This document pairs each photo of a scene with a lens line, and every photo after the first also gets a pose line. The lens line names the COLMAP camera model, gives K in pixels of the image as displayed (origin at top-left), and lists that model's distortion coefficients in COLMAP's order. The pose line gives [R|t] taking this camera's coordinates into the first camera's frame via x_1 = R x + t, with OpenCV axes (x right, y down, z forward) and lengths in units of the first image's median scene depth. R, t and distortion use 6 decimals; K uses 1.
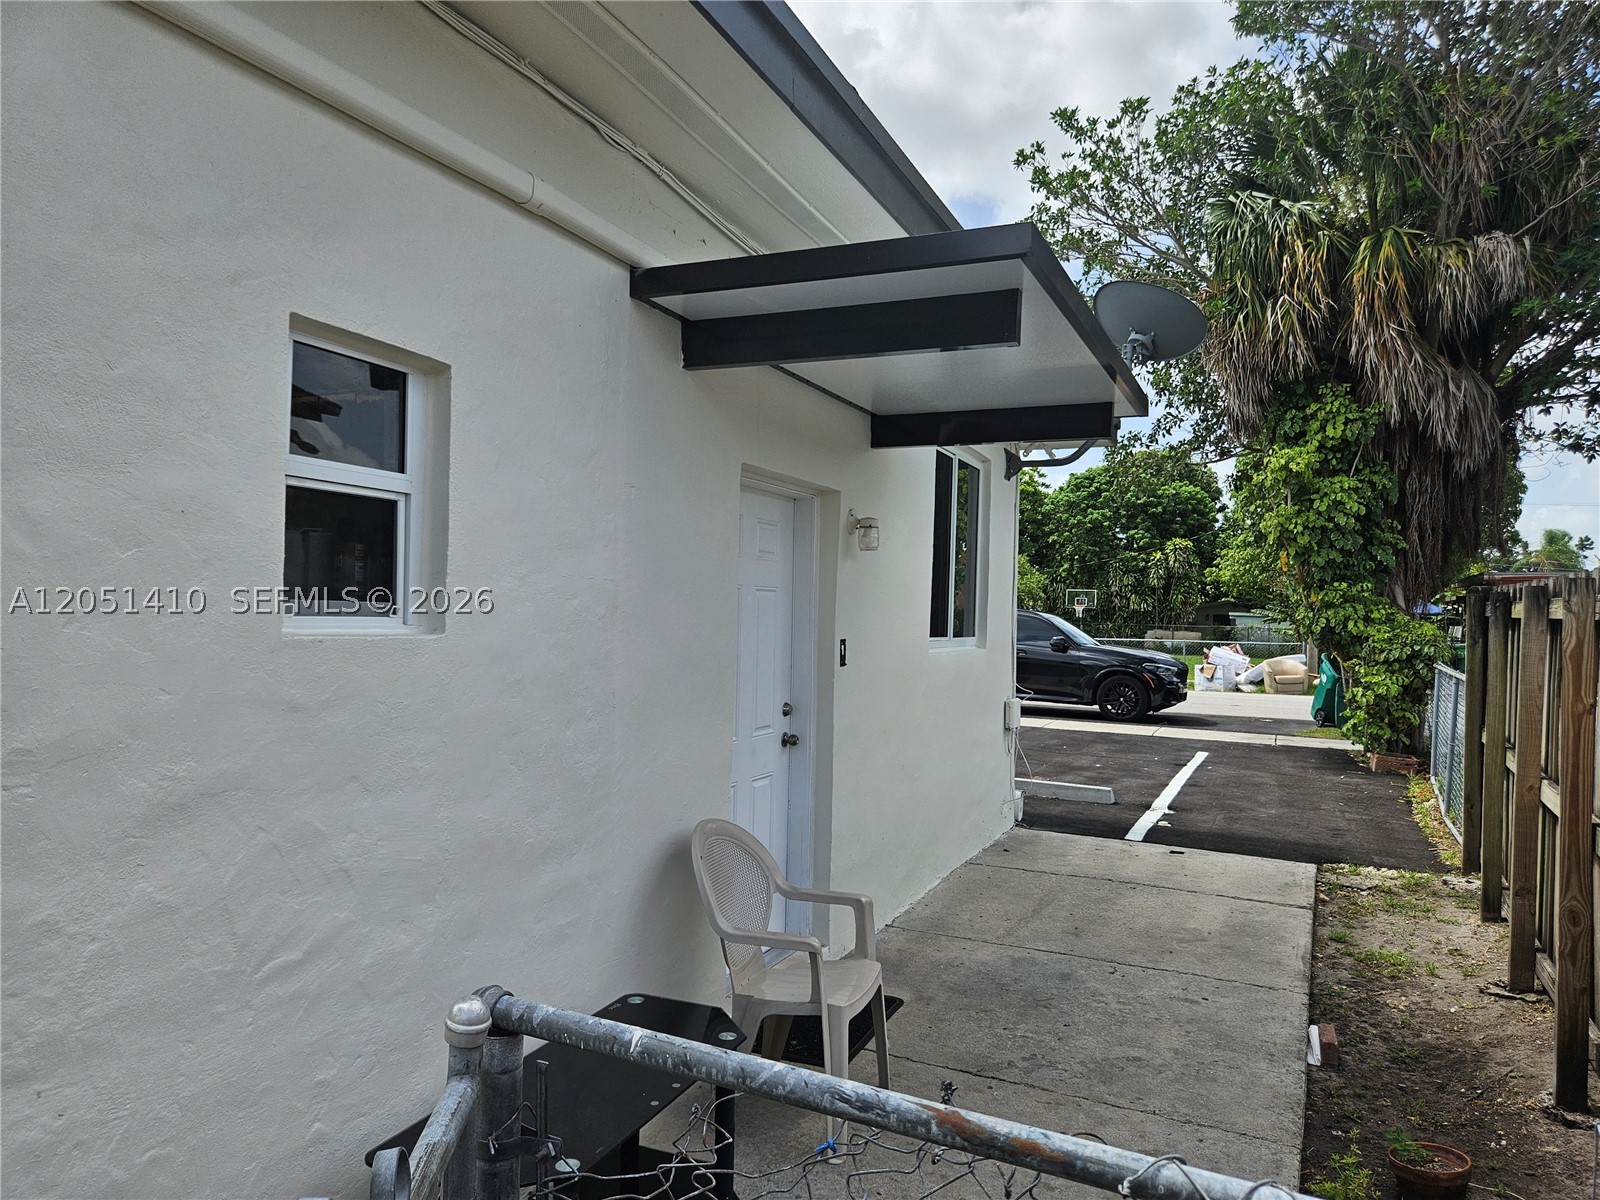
lens RADIAL K [[1061.7, 0, 789.2], [0, 1061.7, 604.2], [0, 0, 1]] dist [0.061255, -0.046473]
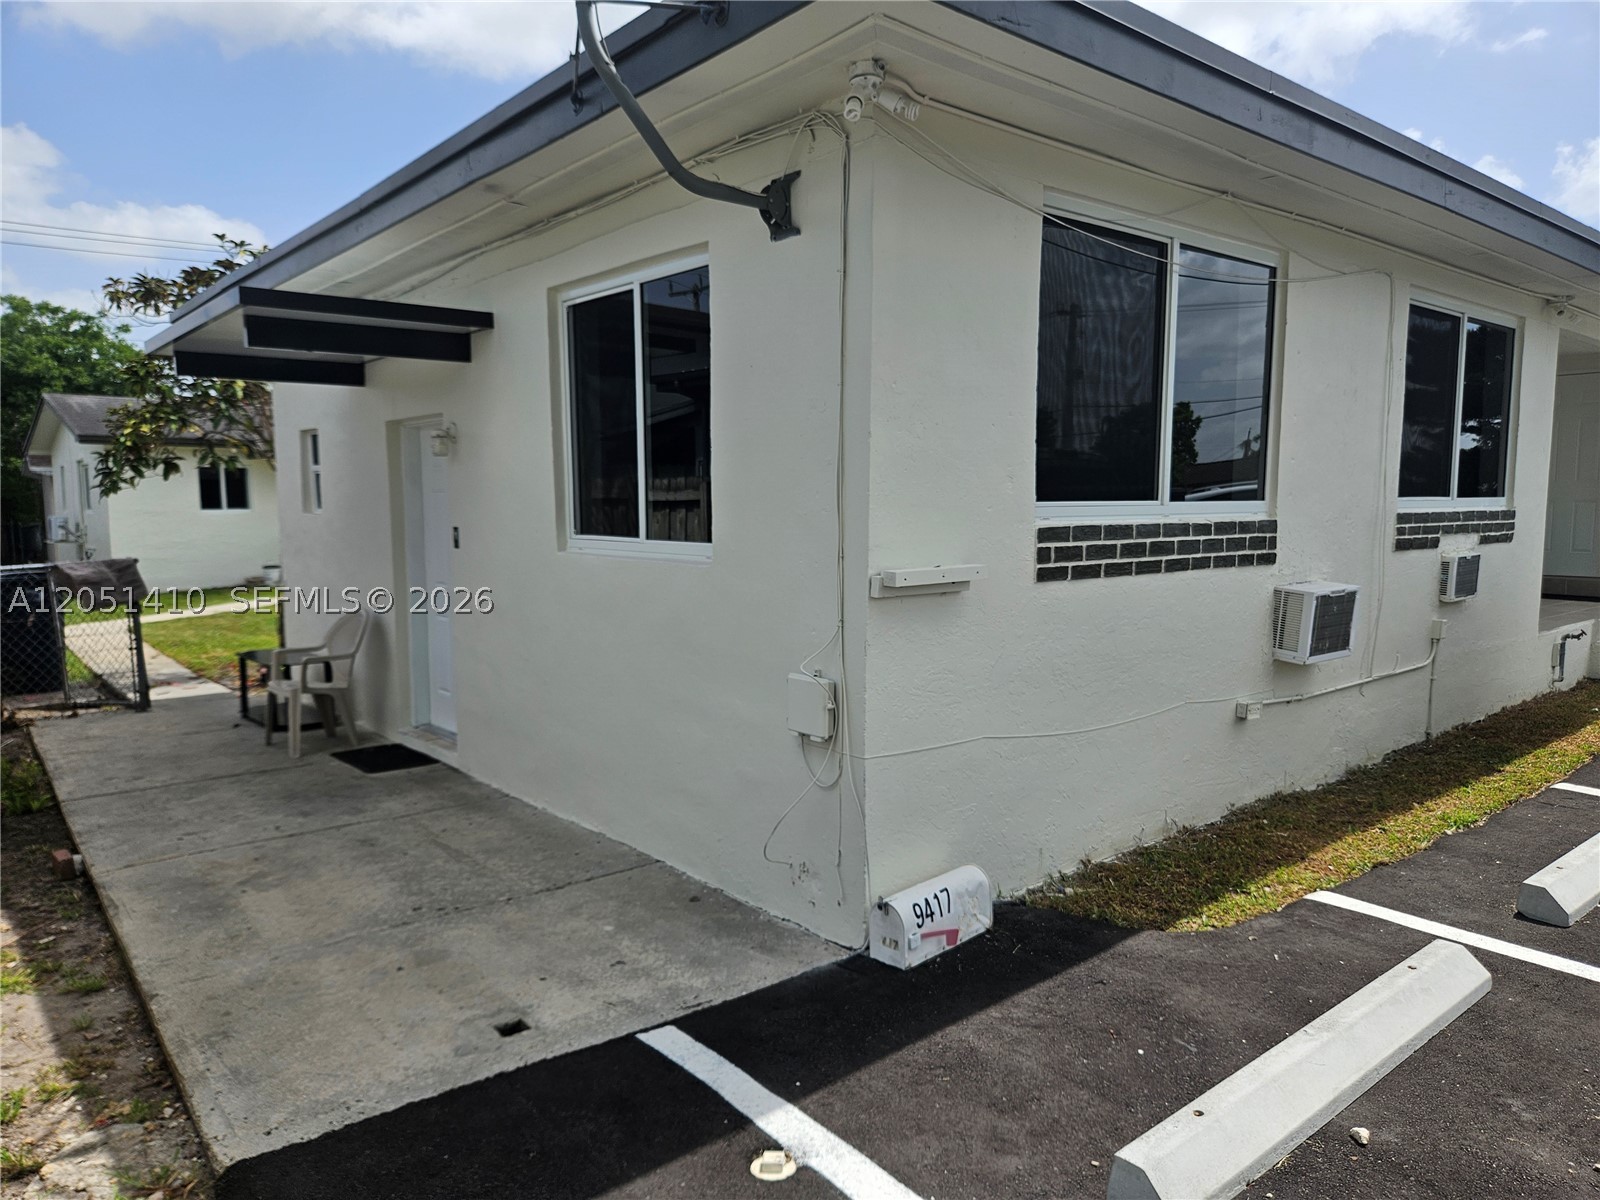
lens RADIAL K [[1061.7, 0, 788.7], [0, 1061.7, 604.3], [0, 0, 1]] dist [0.061255, -0.046473]
pose [[-0.422846, 0.064185, -0.903926, 0.981418], [-0.002631, 0.997397, 0.072053, 0.029253], [0.906198, 0.032846, -0.421576, 1.784602]]
